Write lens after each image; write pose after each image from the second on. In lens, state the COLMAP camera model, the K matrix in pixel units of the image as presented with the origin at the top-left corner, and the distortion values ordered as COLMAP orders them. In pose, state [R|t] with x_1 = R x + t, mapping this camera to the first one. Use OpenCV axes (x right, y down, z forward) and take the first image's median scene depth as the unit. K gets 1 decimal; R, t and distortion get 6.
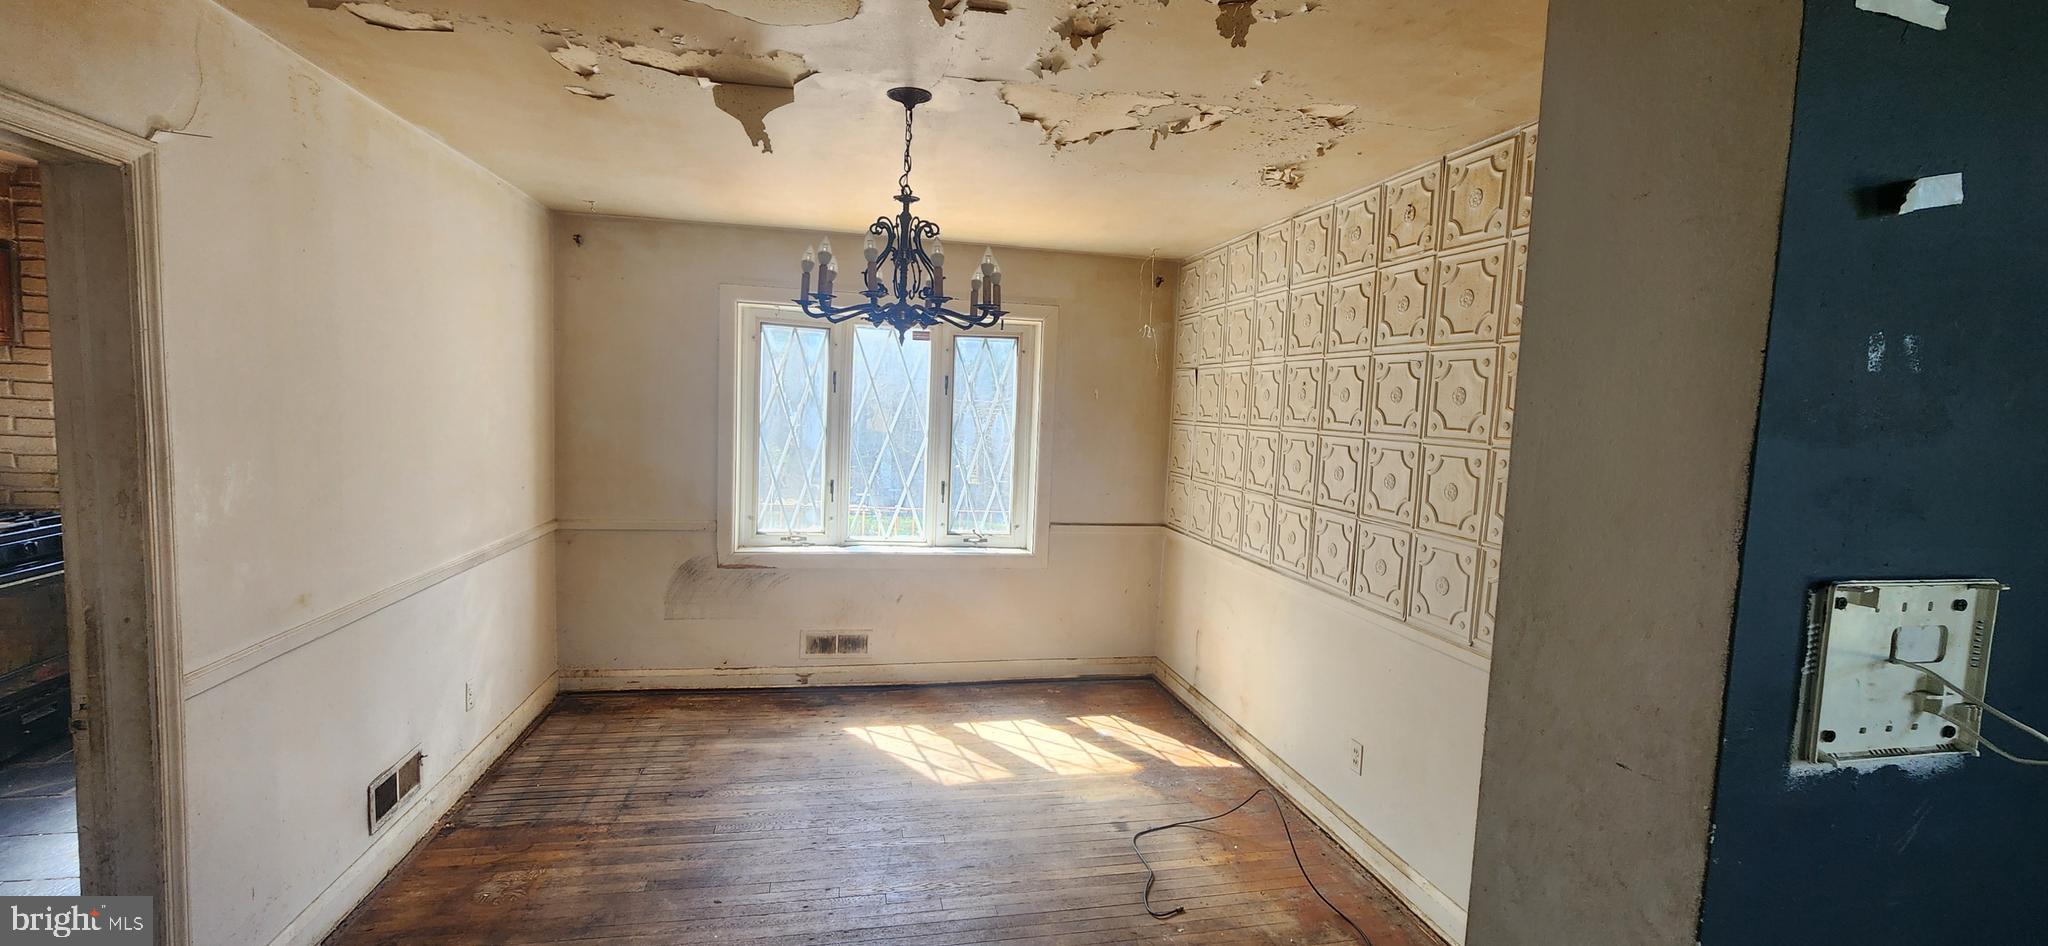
lens RADIAL K [[838.0, 0, 1019.0], [0, 838.0, 472.1], [0, 0, 1]] dist [0.000349, -0.000221]
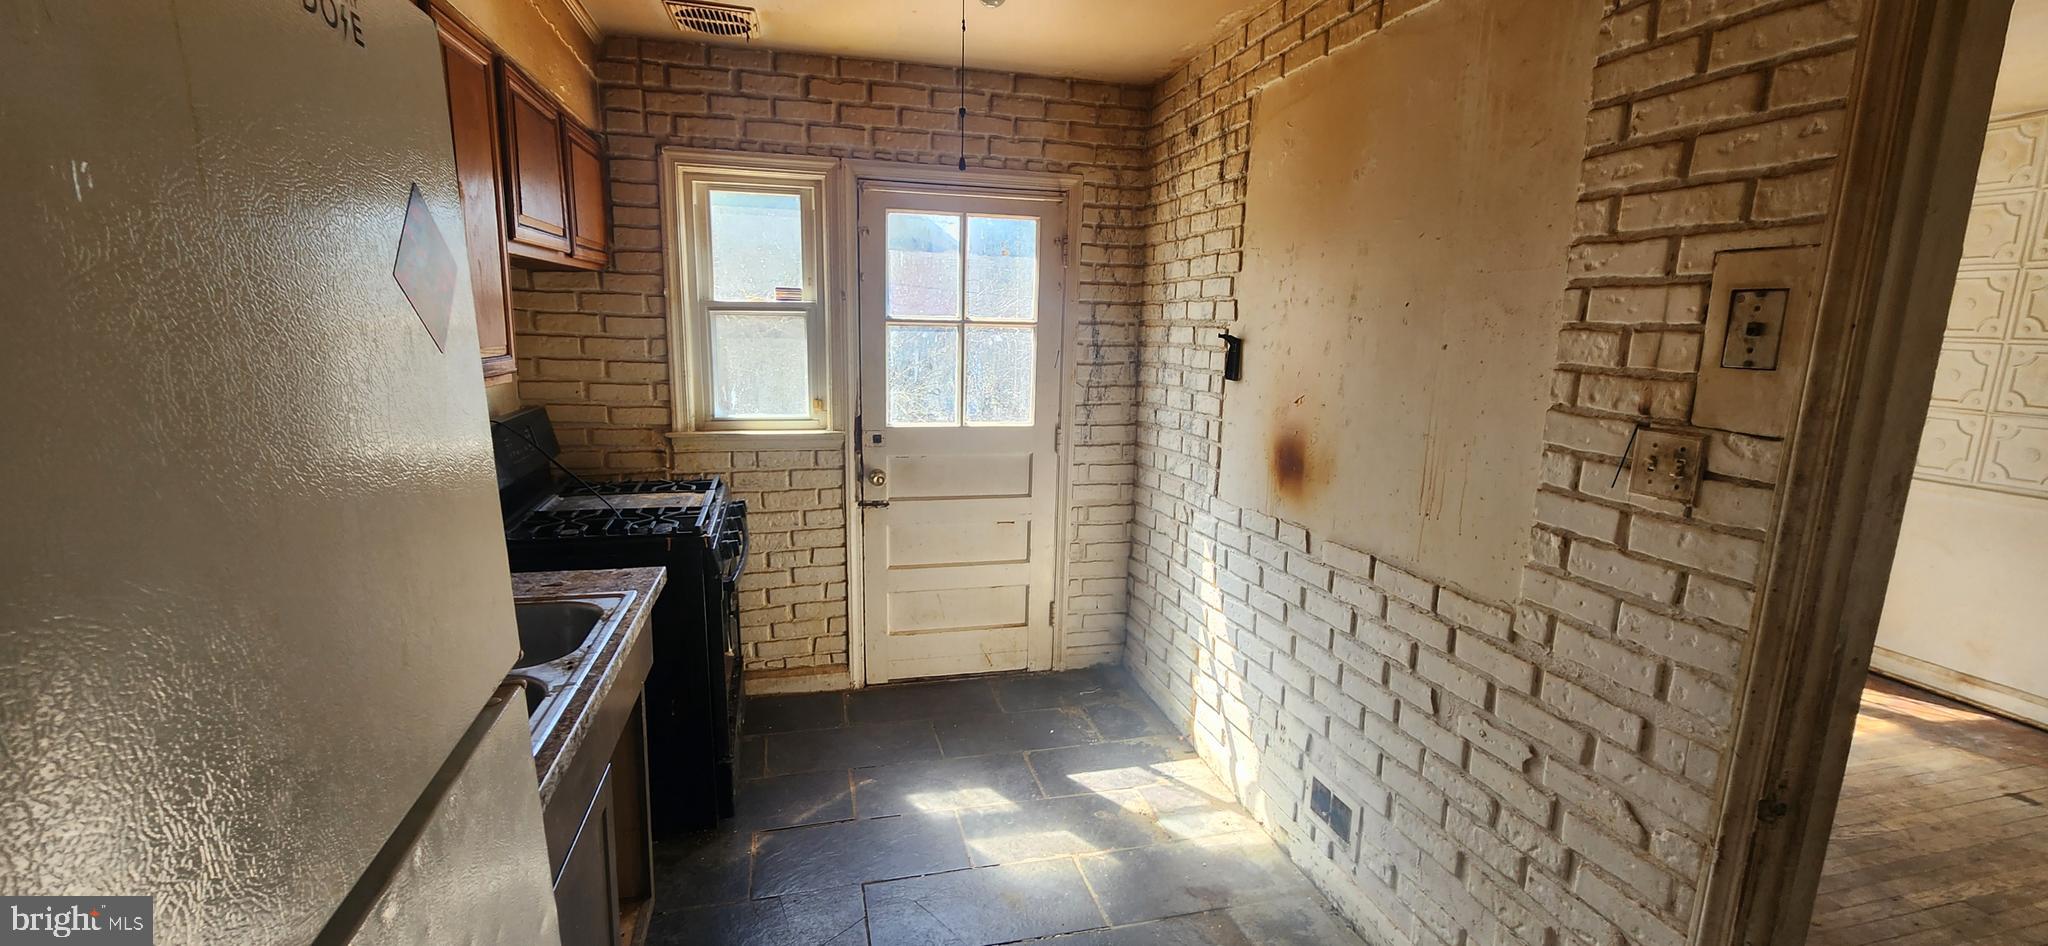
lens RADIAL K [[838.0, 0, 1017.8], [0, 838.0, 482.4], [0, 0, 1]] dist [0.000349, -0.000221]
pose [[0.999014, -0.027389, 0.034955, -0.851259], [0.023584, 0.994197, 0.104960, -0.024835], [-0.037627, -0.104032, 0.993862, 0.170574]]
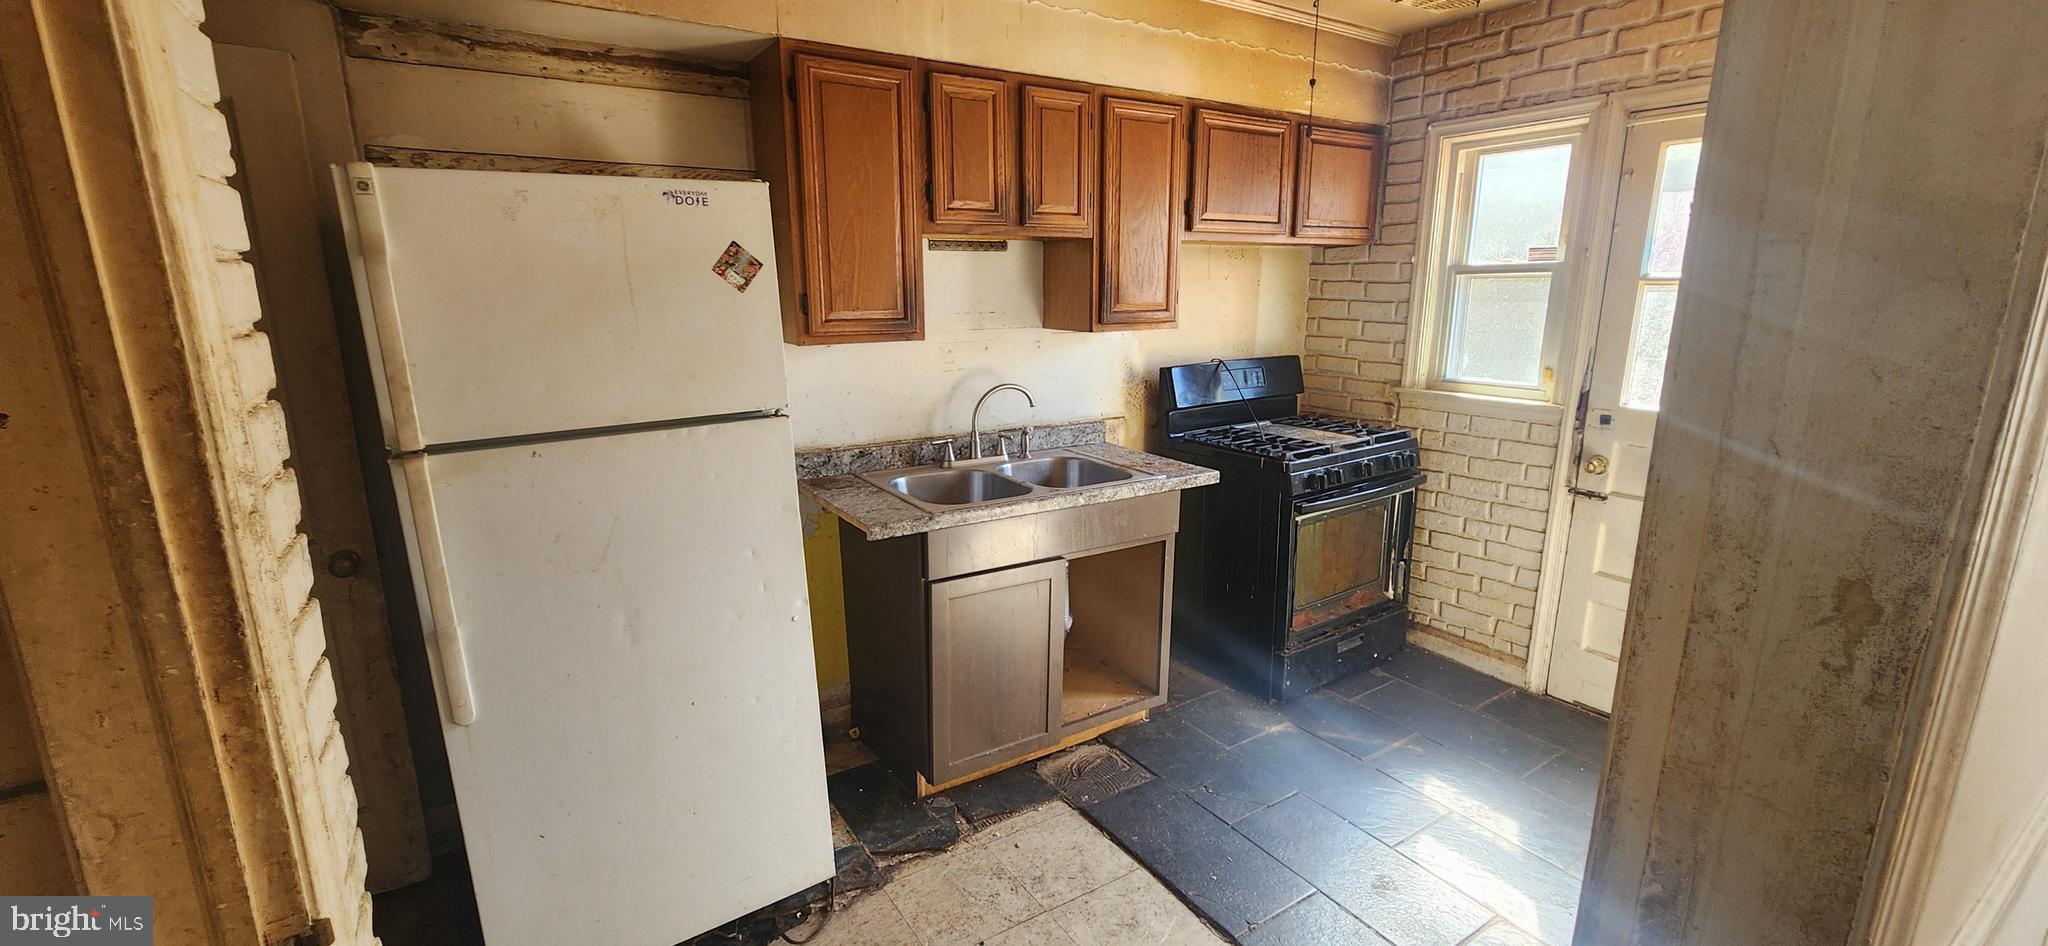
lens RADIAL K [[838.0, 0, 1020.8], [0, 838.0, 480.1], [0, 0, 1]] dist [0.000349, -0.000221]
pose [[0.349148, 0.170211, -0.921479, -0.434330], [-0.056925, 0.985401, 0.160450, -0.018750], [0.935337, -0.003565, 0.353740, 0.303729]]
